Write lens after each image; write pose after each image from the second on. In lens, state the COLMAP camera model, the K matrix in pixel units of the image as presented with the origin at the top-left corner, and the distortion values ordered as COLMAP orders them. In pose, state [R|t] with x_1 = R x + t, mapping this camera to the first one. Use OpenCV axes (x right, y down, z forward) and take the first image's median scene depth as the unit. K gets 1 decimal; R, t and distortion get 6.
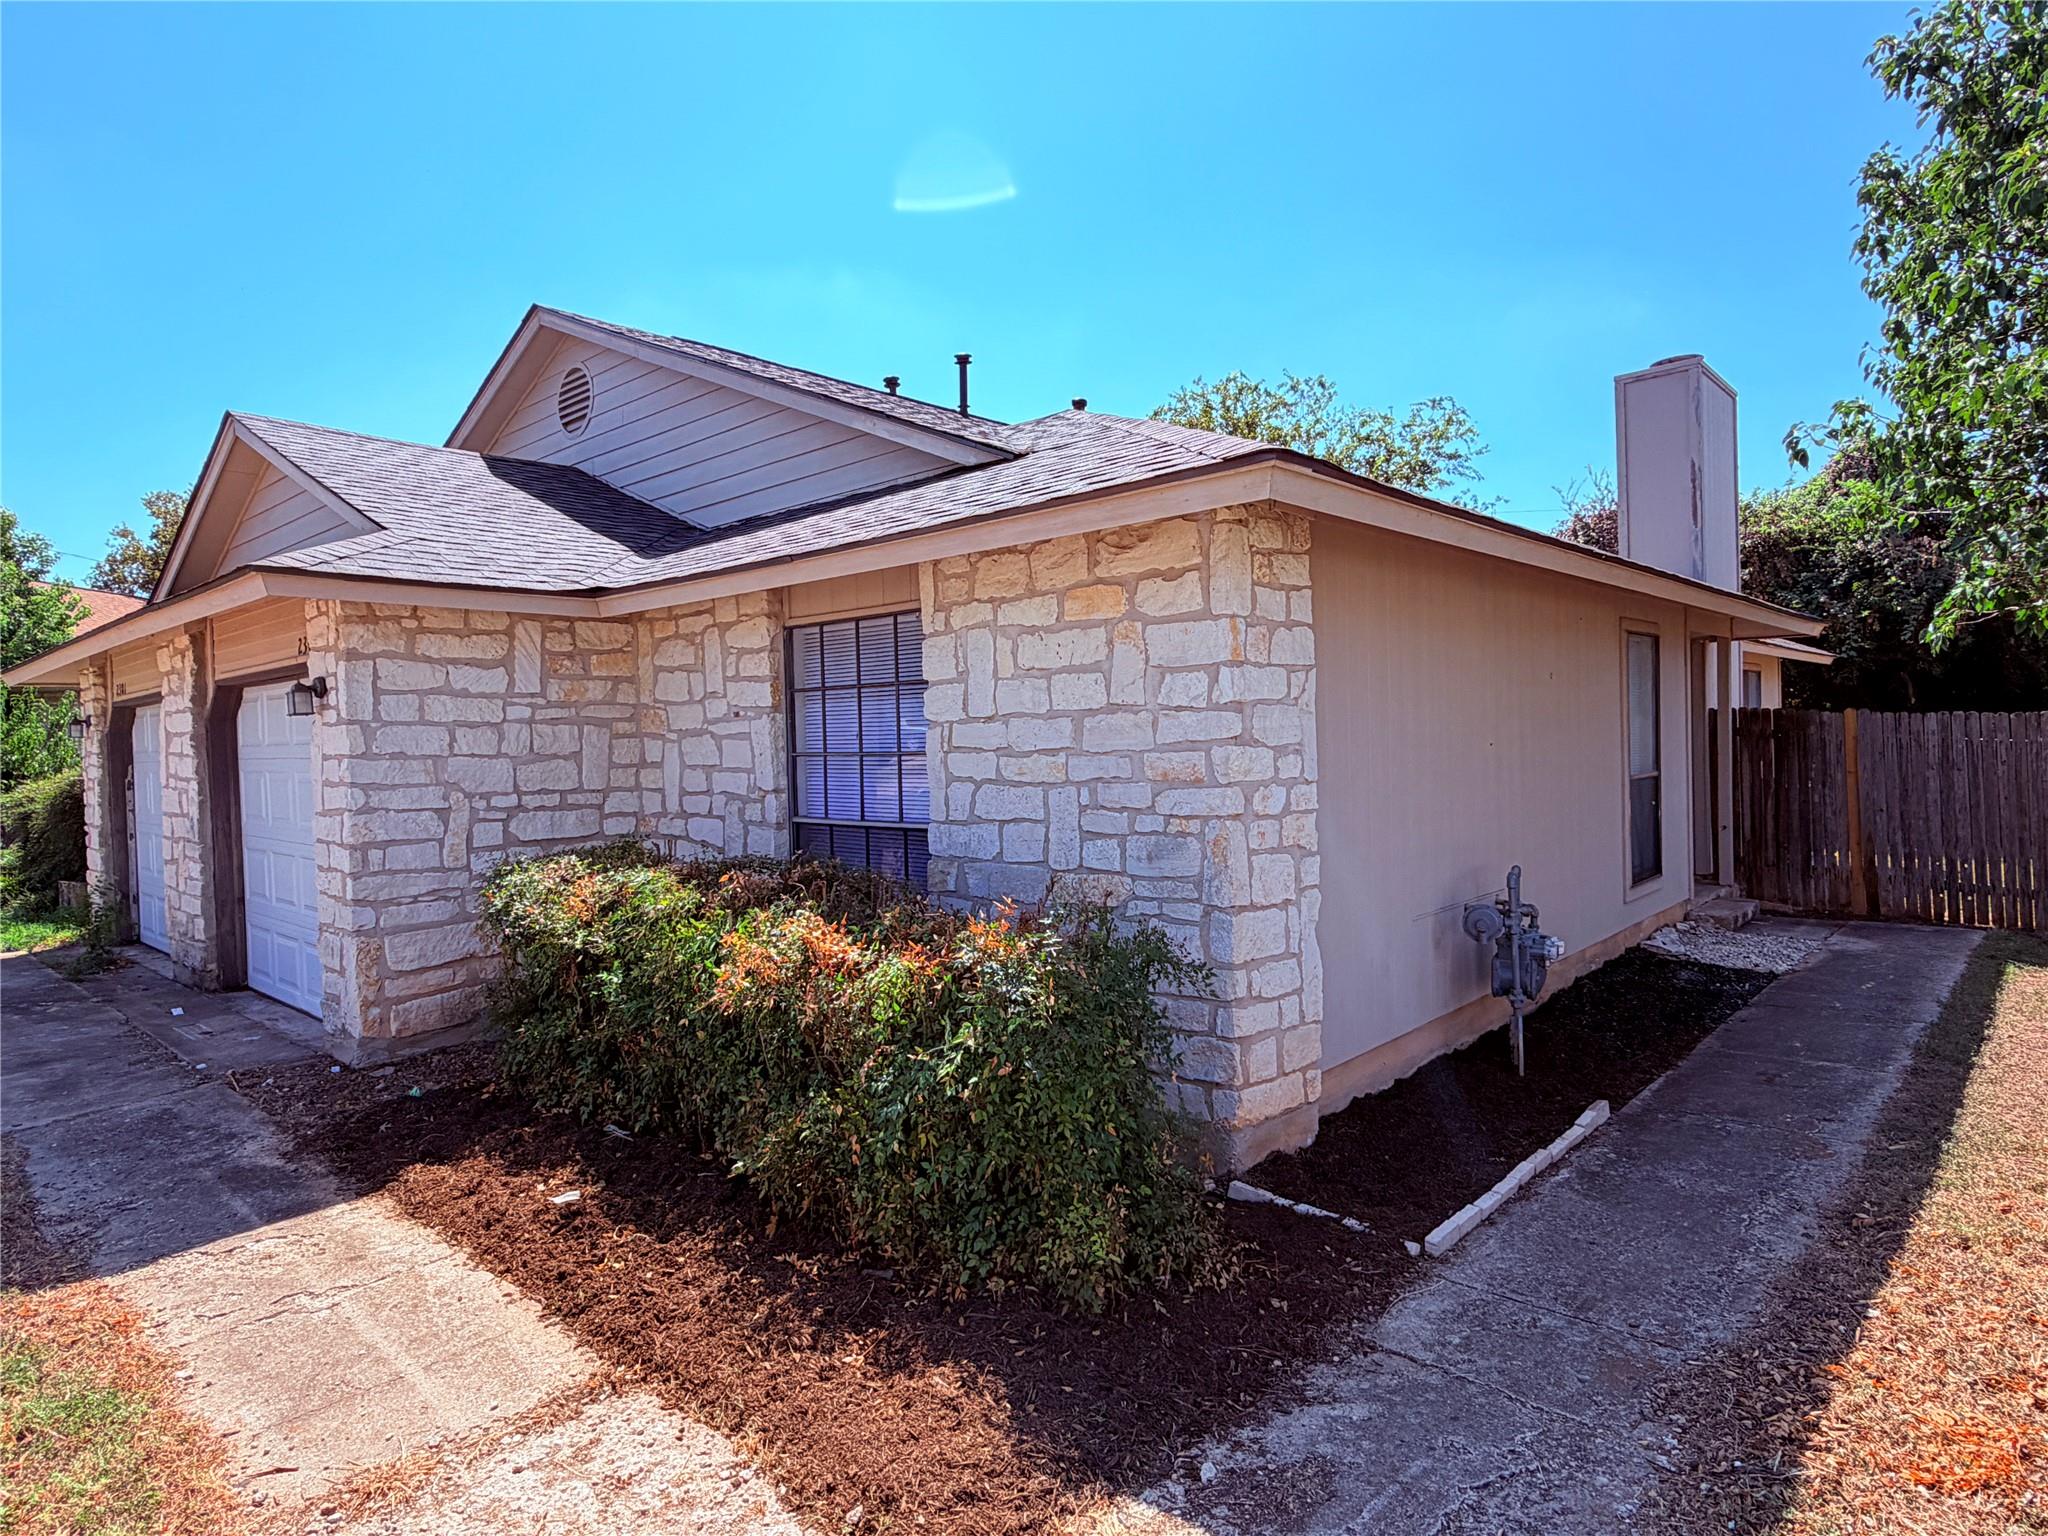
lens RADIAL K [[1157.1, 0, 1060.3], [0, 1157.1, 760.0], [0, 0, 1]] dist [-0.017243, 0.000896]
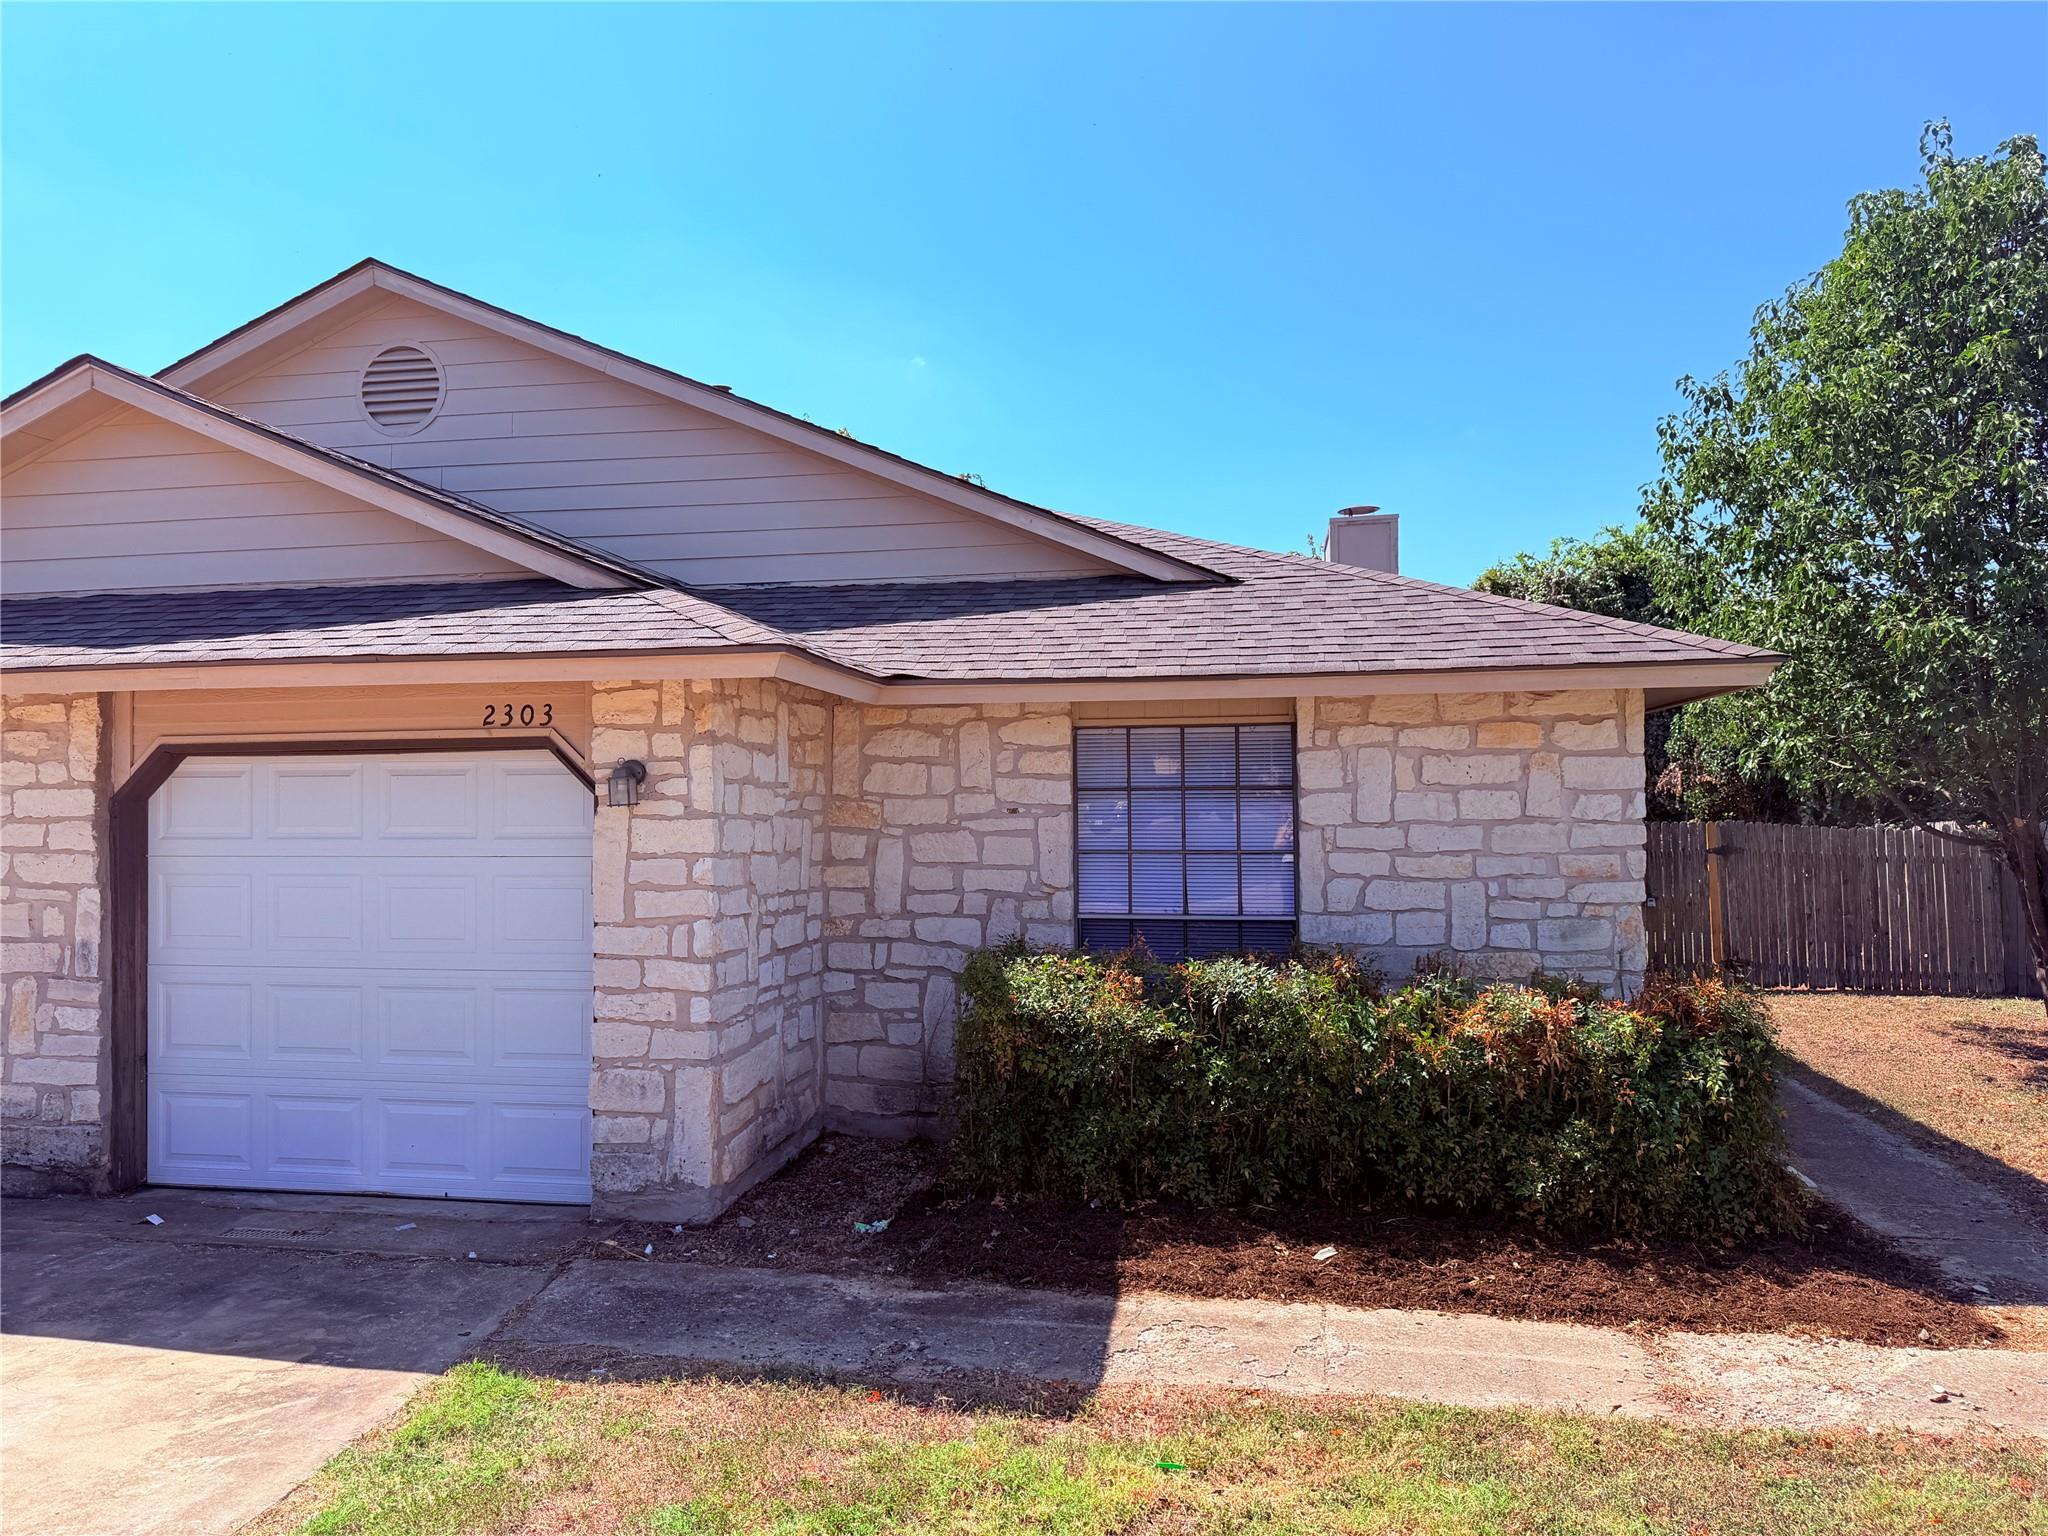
lens RADIAL K [[1429.4, 0, 1023.6], [0, 1429.4, 758.0], [0, 0, 1]] dist [0.042608, -0.035293]
pose [[0.856235, 0.031829, 0.515604, -1.211195], [-0.002520, 0.998345, -0.057446, -0.019427], [-0.516580, 0.047888, 0.854899, -0.064293]]
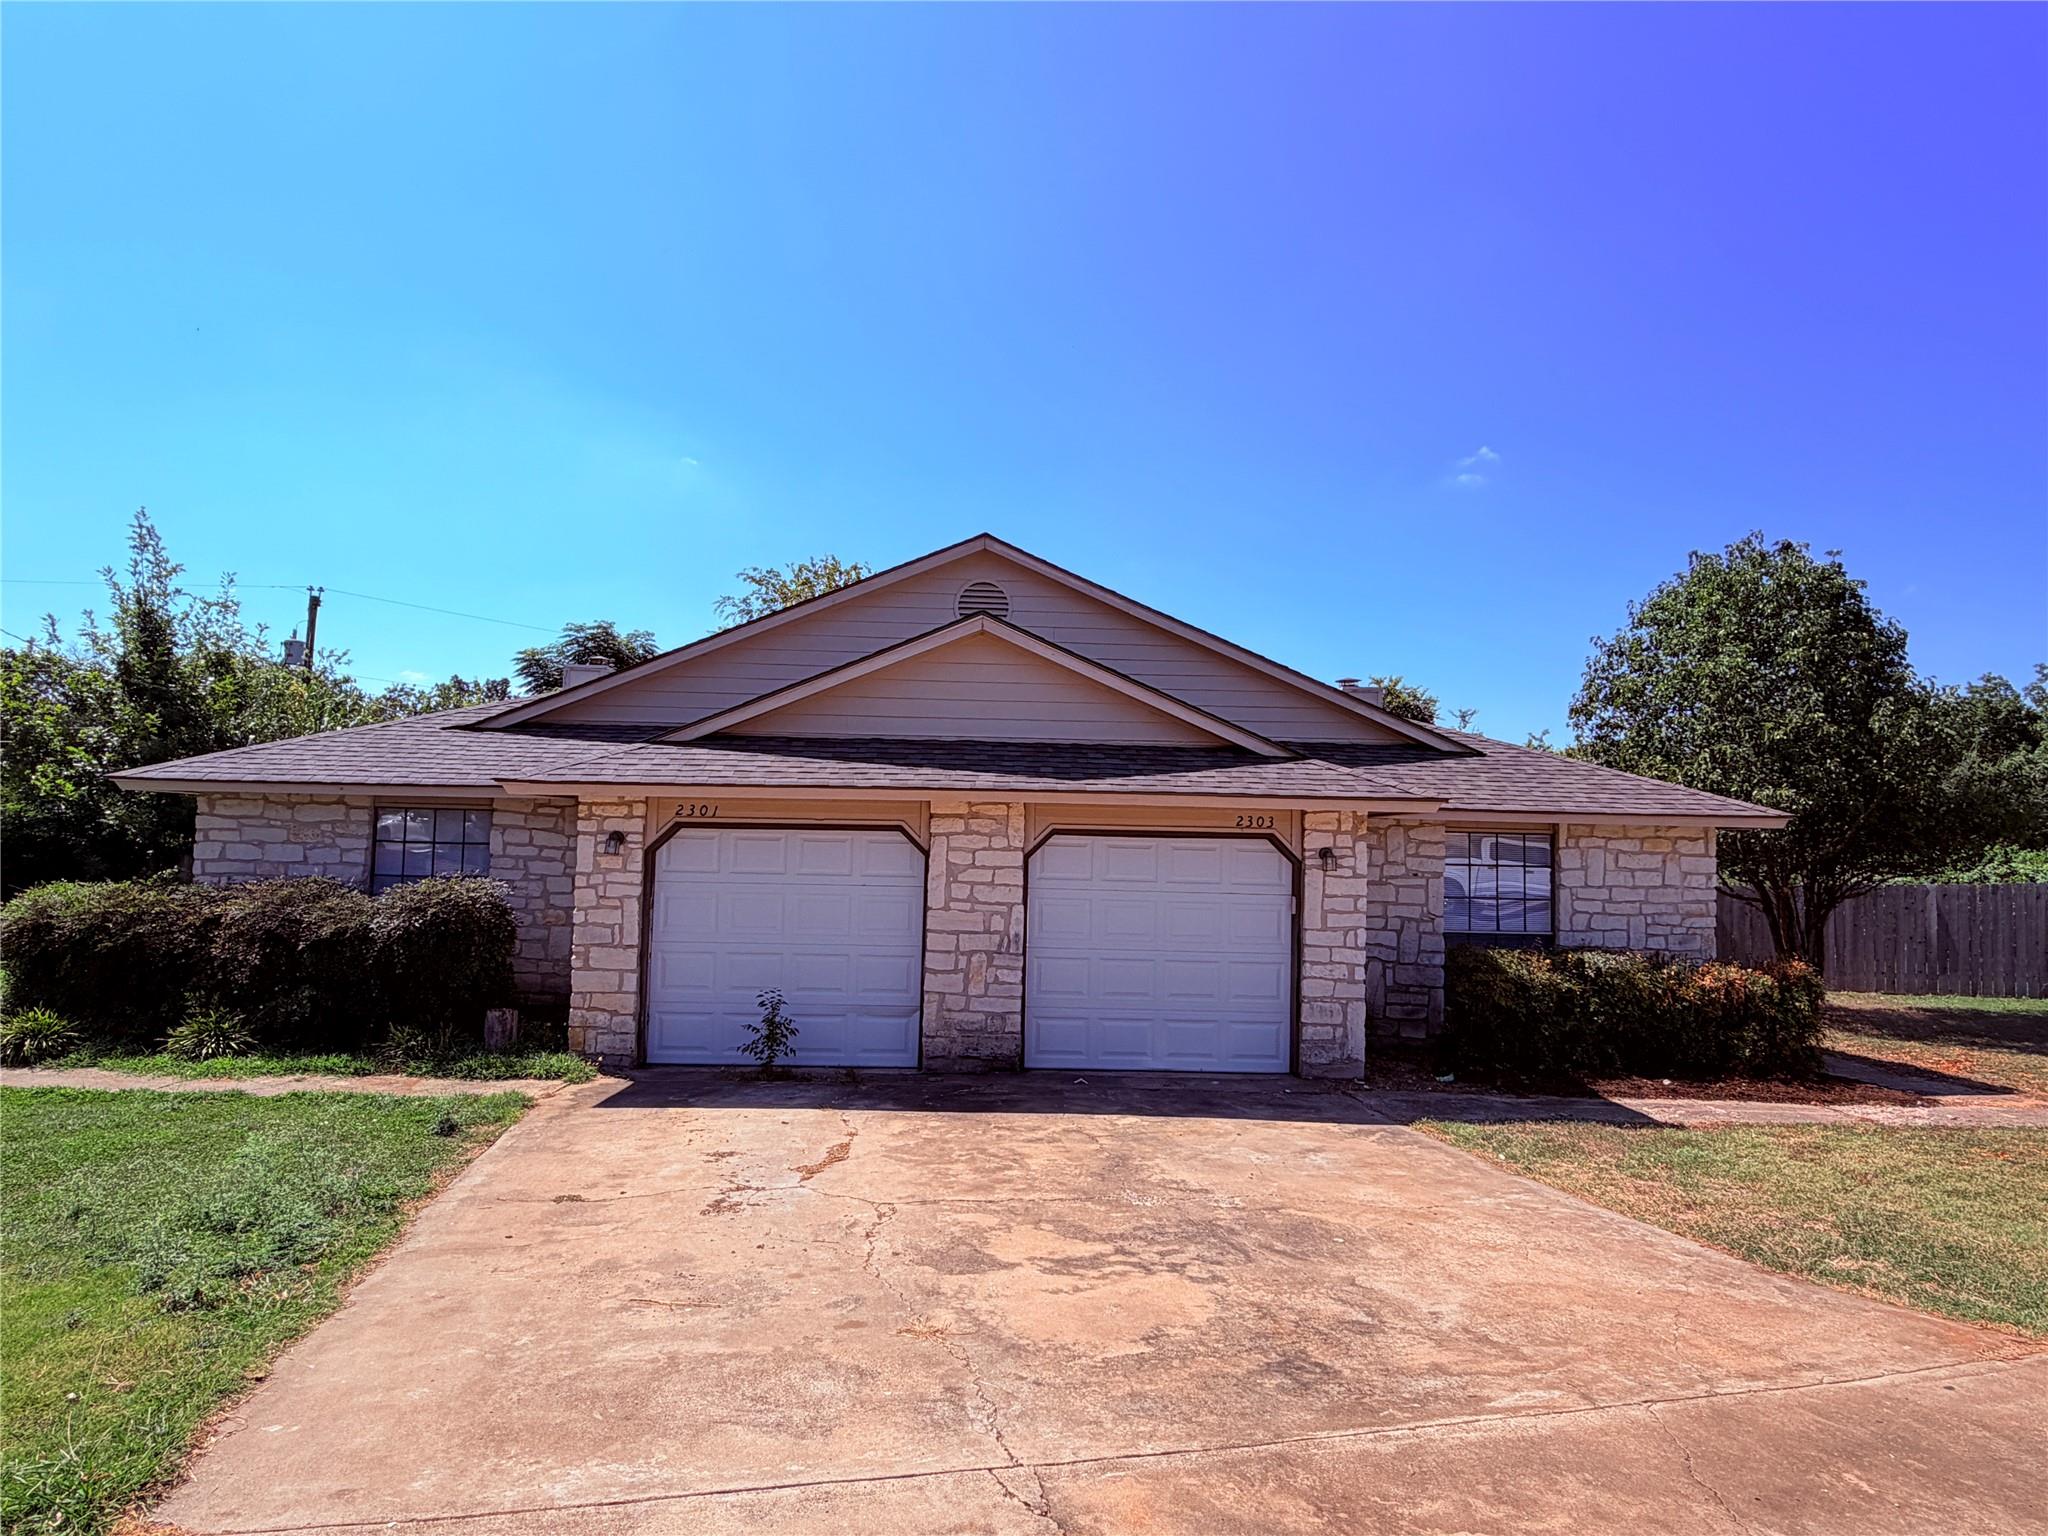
lens RADIAL K [[1157.1, 0, 1026.4], [0, 1157.1, 768.0], [0, 0, 1]] dist [-0.017243, 0.000896]
pose [[0.728741, 0.087673, 0.679154, -2.731045], [-0.029188, 0.994846, -0.097107, -0.015614], [-0.684167, 0.050943, 0.727544, 0.077009]]
